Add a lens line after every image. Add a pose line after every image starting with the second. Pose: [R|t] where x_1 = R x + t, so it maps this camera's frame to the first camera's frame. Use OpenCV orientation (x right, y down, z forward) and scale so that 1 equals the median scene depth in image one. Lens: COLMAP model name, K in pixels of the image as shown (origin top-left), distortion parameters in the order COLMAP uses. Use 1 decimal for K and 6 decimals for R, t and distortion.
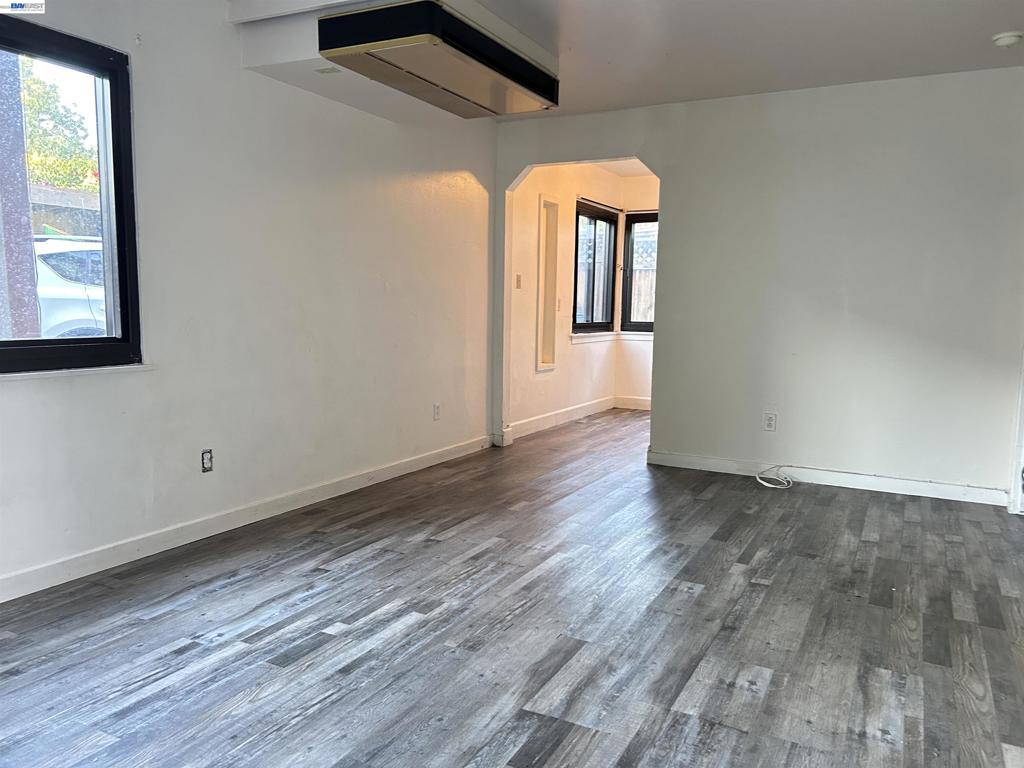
lens RADIAL K [[770.7, 0, 512.0], [0, 770.7, 384.0], [0, 0, 1]] dist [-0.002364, -0.000711]
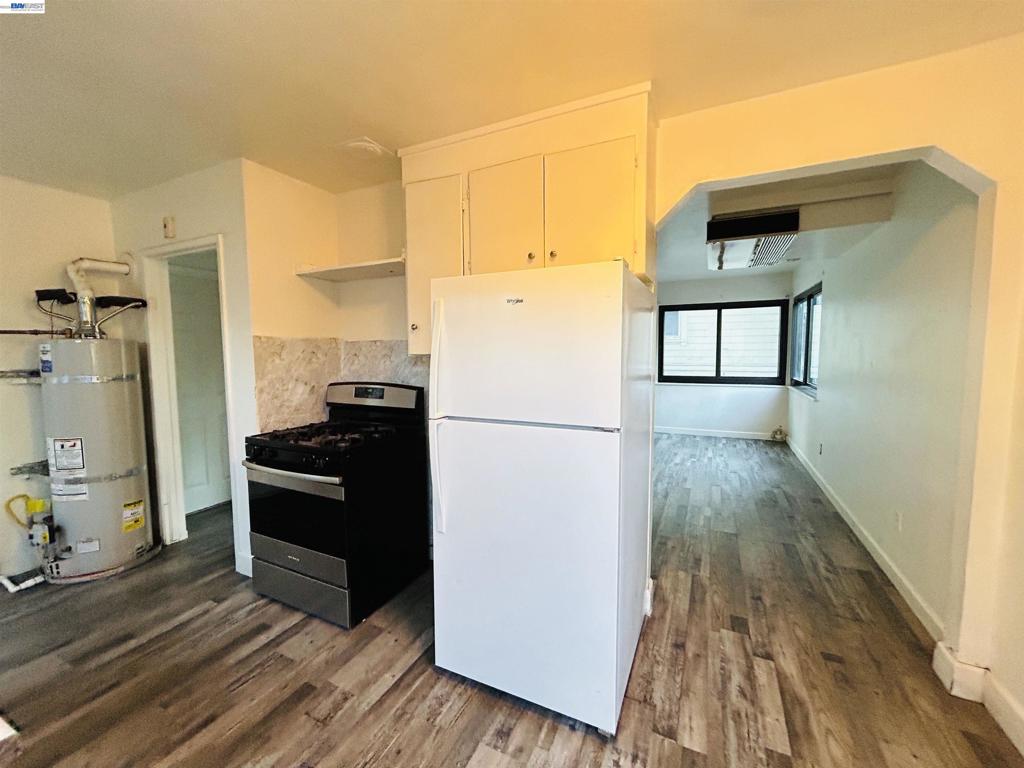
lens RADIAL K [[414.1, 0, 512.0], [0, 414.1, 384.0], [0, 0, 1]] dist [0.002016, 0.000173]
pose [[-0.999701, -0.016987, -0.017586, 0.462611], [-0.019865, 0.983623, 0.179138, -0.254004], [0.014255, 0.179434, -0.983667, 1.974192]]
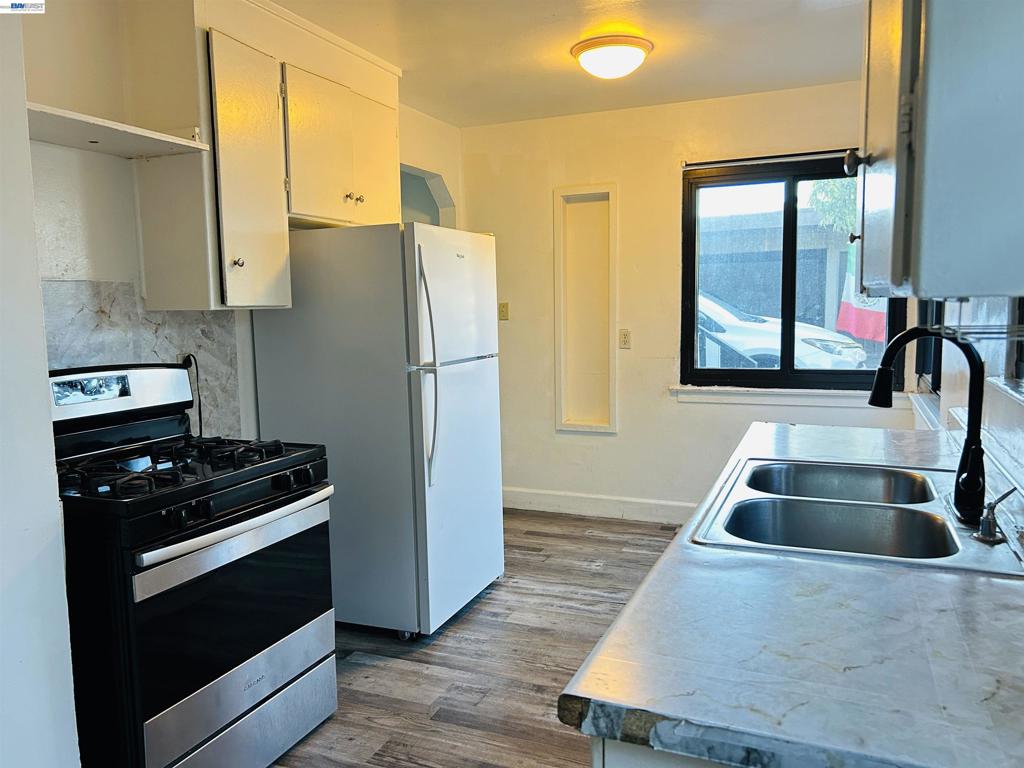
lens RADIAL K [[770.7, 0, 512.0], [0, 770.7, 384.0], [0, 0, 1]] dist [-0.002364, -0.000711]
pose [[0.062599, 0.091796, -0.993808, 1.476979], [-0.083618, 0.992743, 0.086431, -0.189202], [0.994530, 0.077690, 0.069821, 1.510782]]
